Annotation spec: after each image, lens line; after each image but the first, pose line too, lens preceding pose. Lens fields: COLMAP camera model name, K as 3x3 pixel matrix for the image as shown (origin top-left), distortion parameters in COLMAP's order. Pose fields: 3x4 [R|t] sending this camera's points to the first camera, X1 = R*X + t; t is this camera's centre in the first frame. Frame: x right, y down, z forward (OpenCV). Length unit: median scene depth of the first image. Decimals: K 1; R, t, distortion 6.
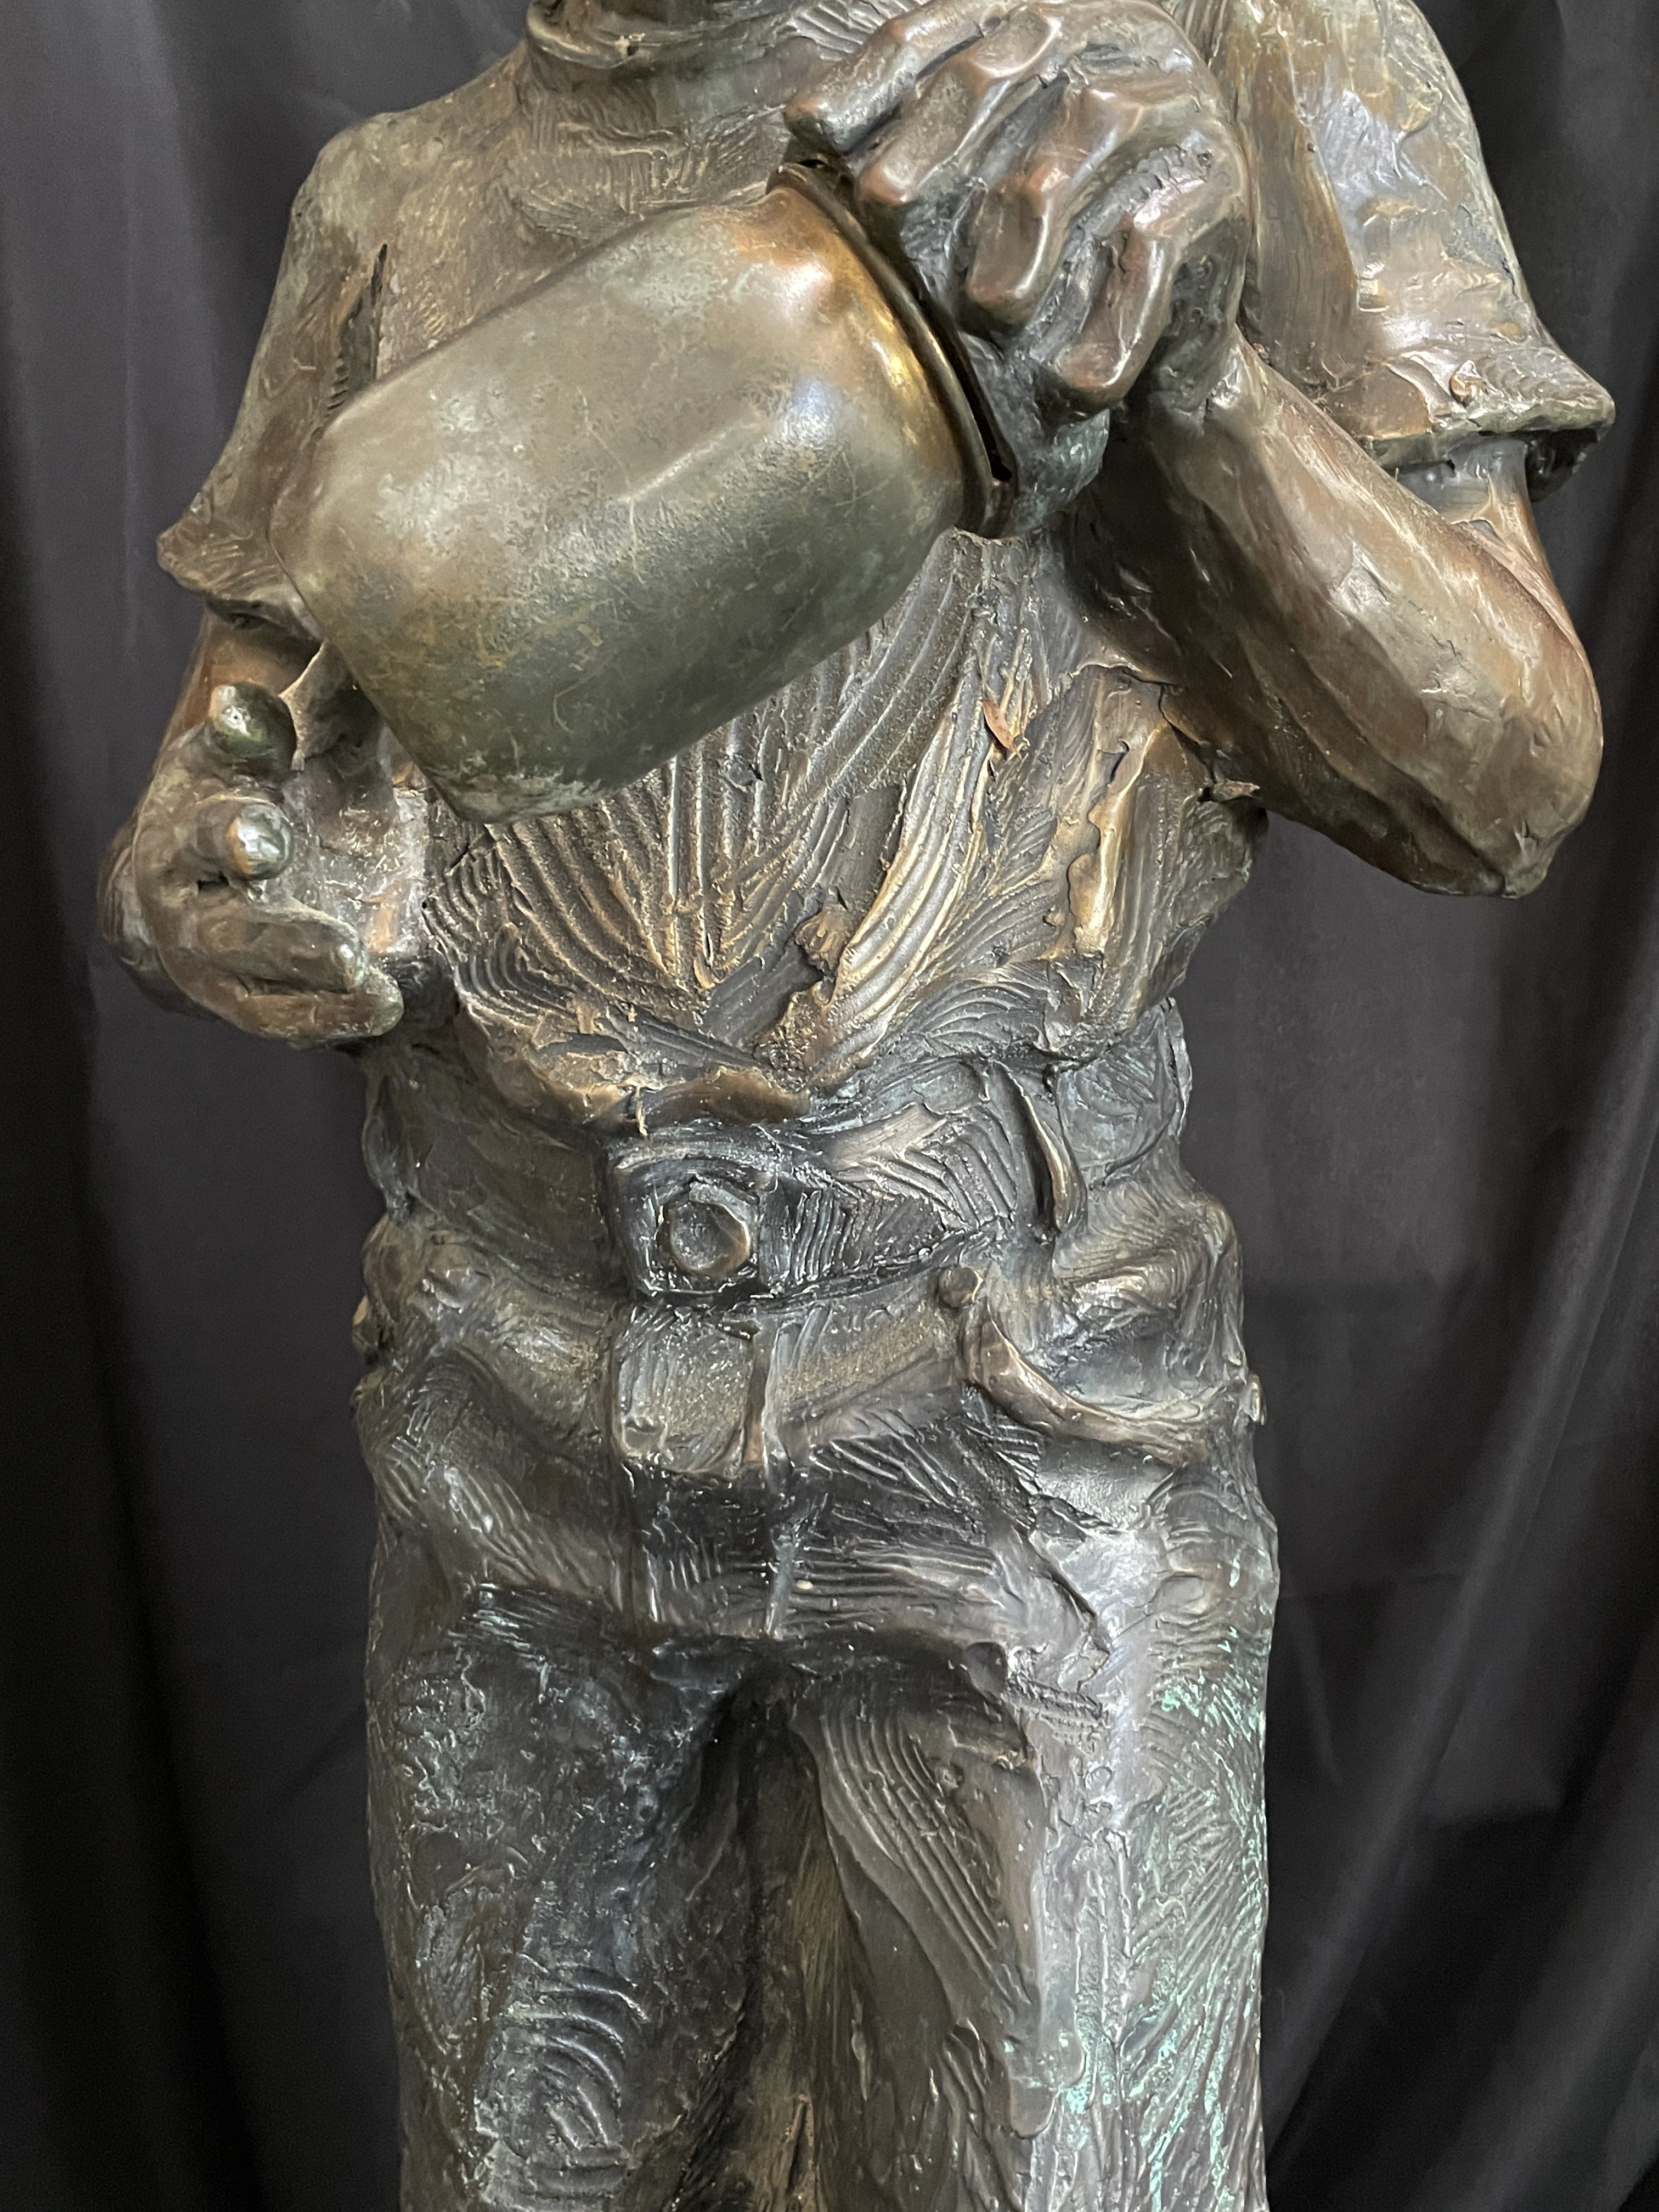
lens RADIAL K [[2201.5, 0, 842.9], [0, 2201.5, 1104.5], [0, 0, 1]] dist [0.119130, -0.179620]
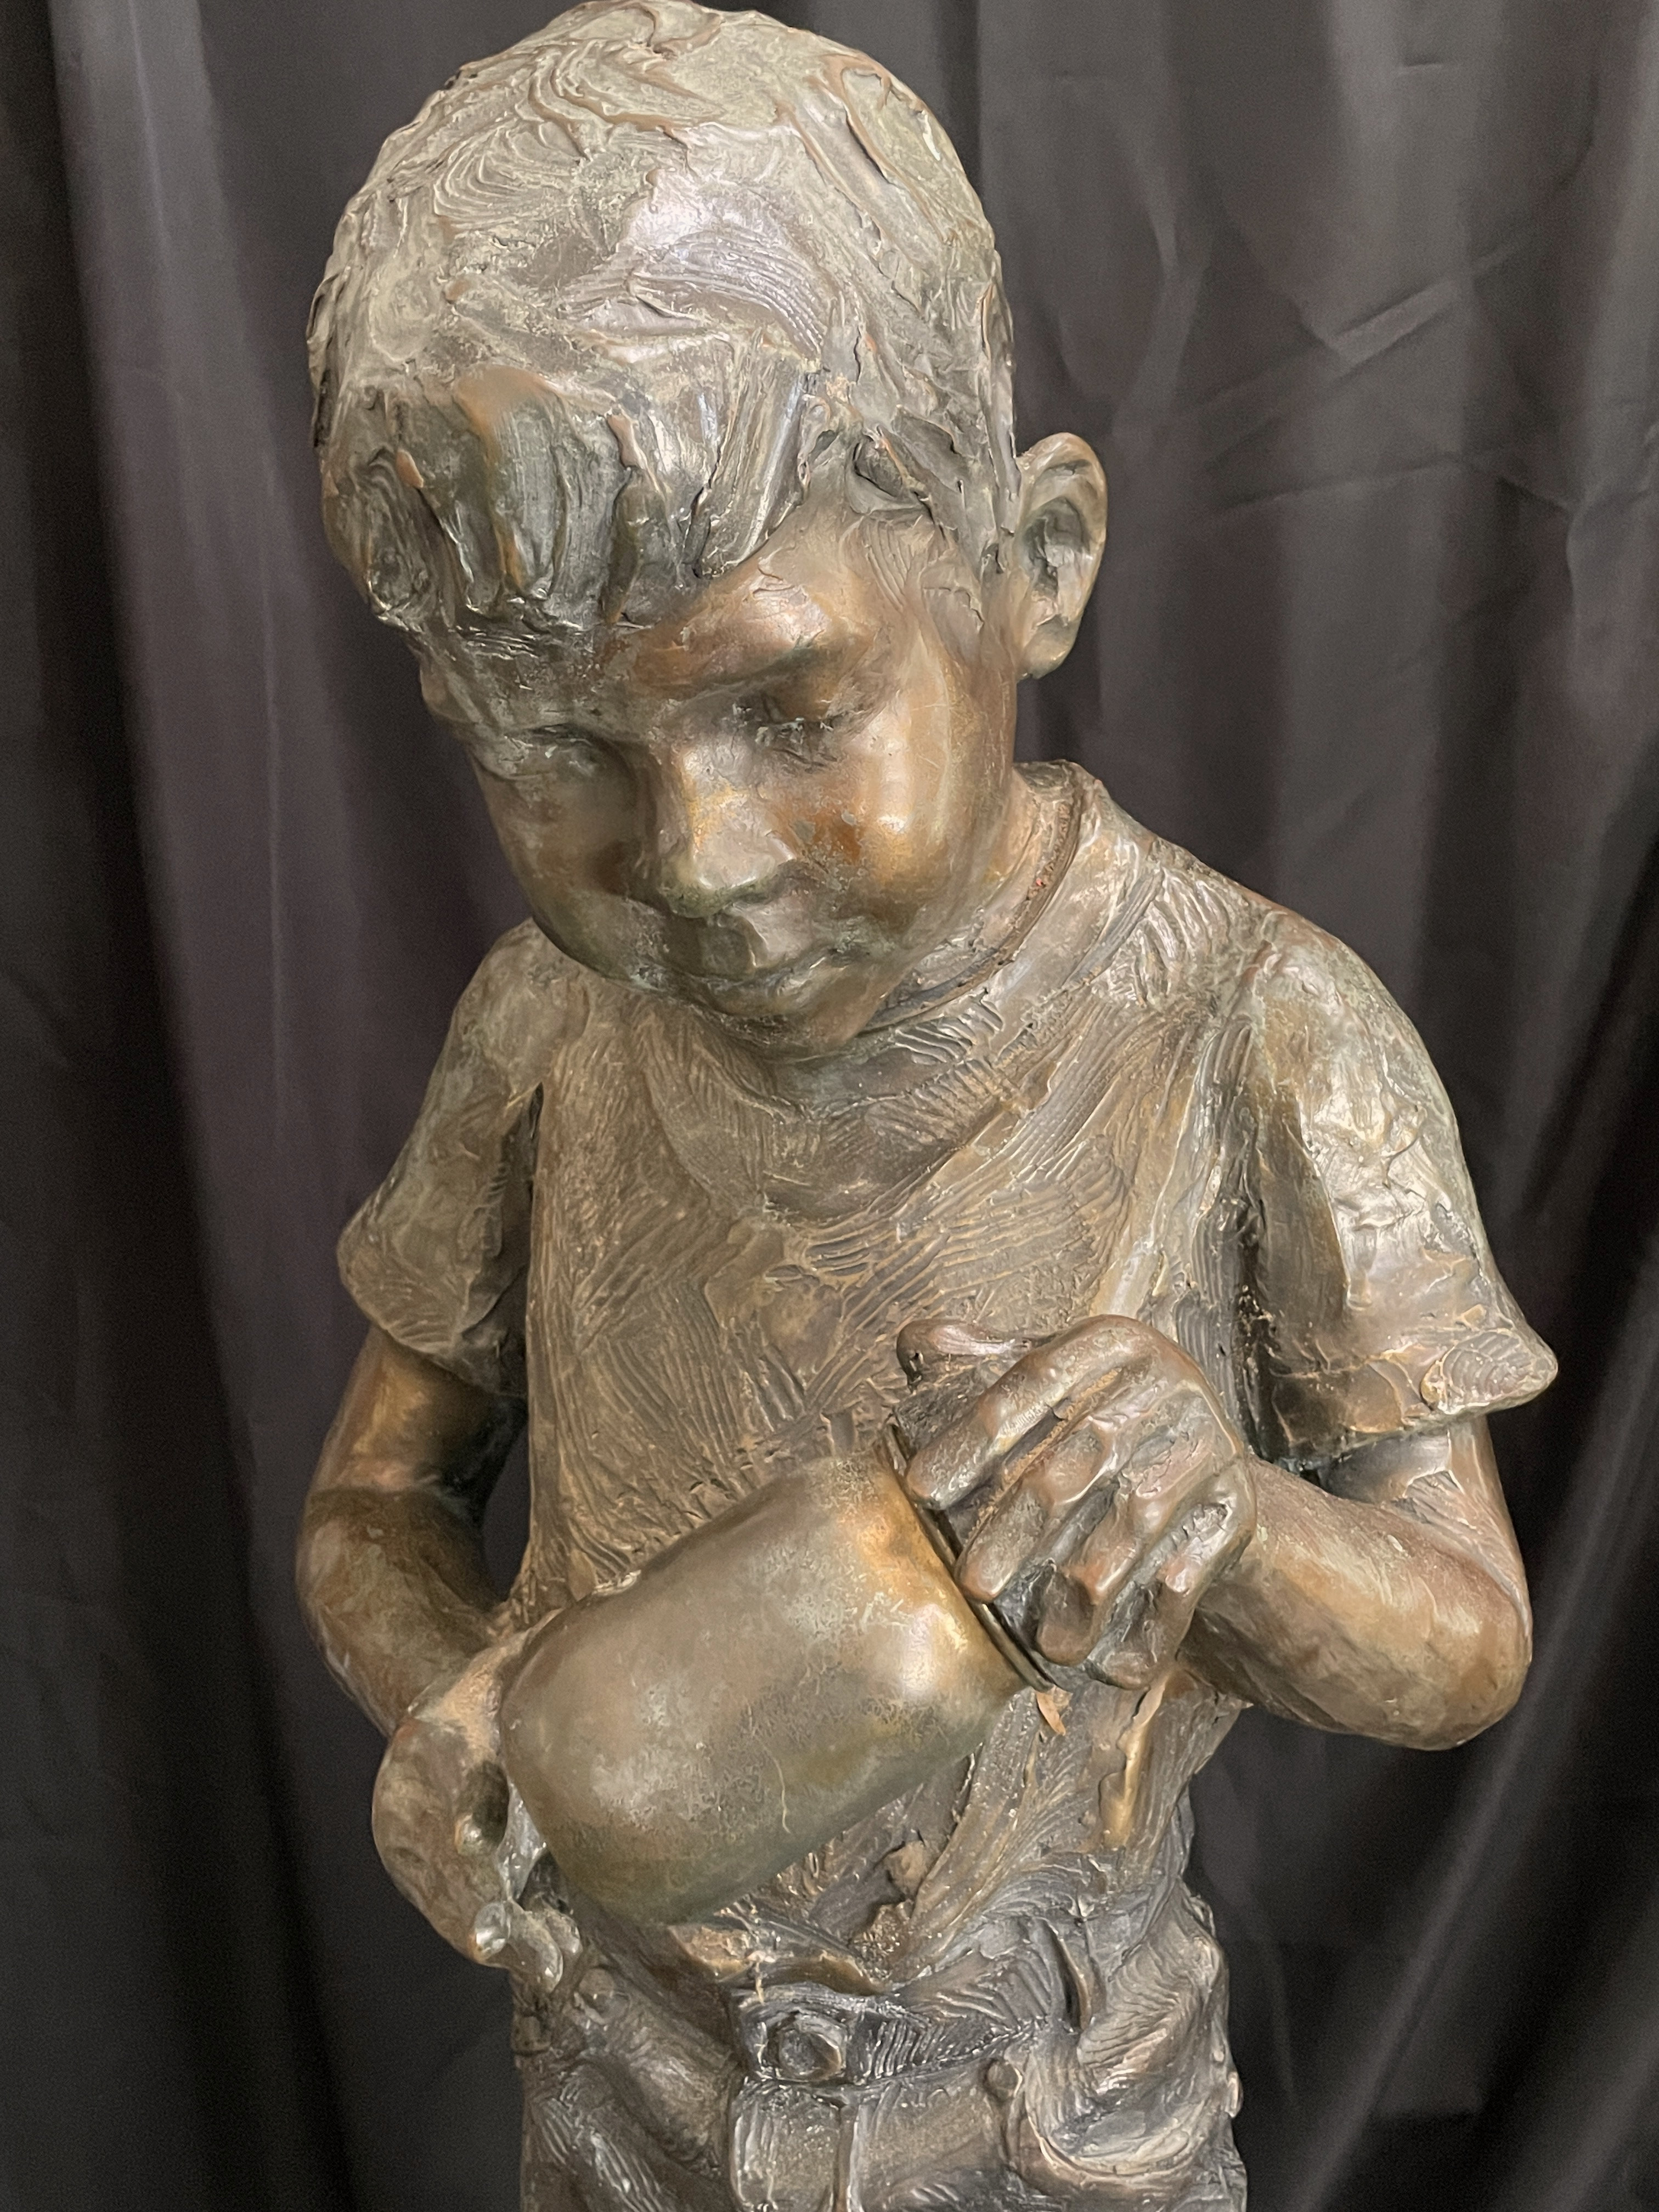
lens RADIAL K [[2192.2, 0, 817.6], [0, 2192.2, 1106.8], [0, 0, 1]] dist [0.092639, -0.178206]
pose [[0.999683, 0.020760, -0.014267, -0.048317], [-0.018775, 0.991665, 0.127470, -0.639944], [0.016795, -0.127162, 0.991740, -0.201199]]
